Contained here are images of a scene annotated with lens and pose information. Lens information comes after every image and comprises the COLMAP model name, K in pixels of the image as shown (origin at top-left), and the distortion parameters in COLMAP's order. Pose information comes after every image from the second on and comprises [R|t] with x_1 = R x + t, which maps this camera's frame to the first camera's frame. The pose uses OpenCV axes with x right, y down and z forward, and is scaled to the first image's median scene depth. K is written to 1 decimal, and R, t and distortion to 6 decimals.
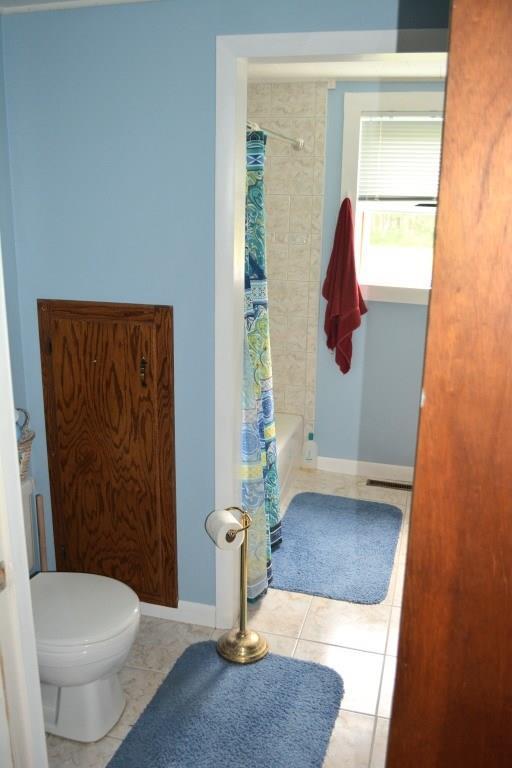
lens RADIAL K [[674.6, 0, 256.0], [0, 674.6, 384.0], [0, 0, 1]] dist [-0.074449, -0.000712]
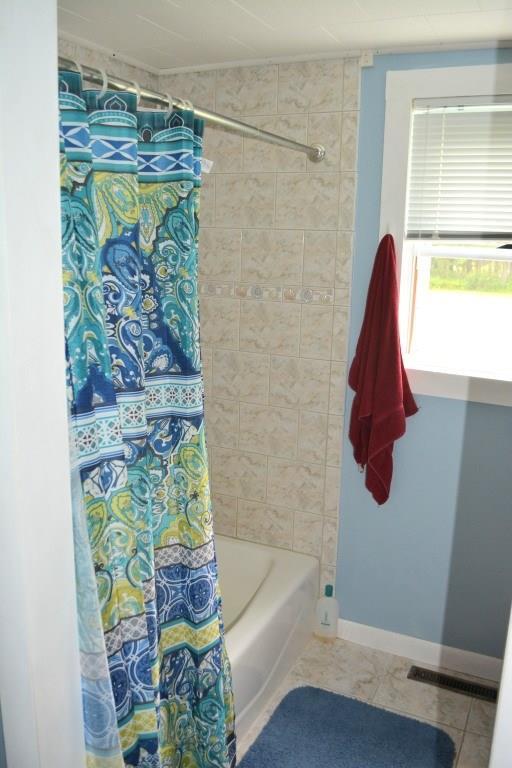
lens RADIAL K [[674.6, 0, 256.0], [0, 674.6, 384.0], [0, 0, 1]] dist [-0.074449, -0.000712]
pose [[0.985454, 0.041411, -0.164818, 0.121142], [-0.051314, 0.997095, -0.056284, -0.092382], [0.162009, 0.063923, 0.984717, 0.355960]]
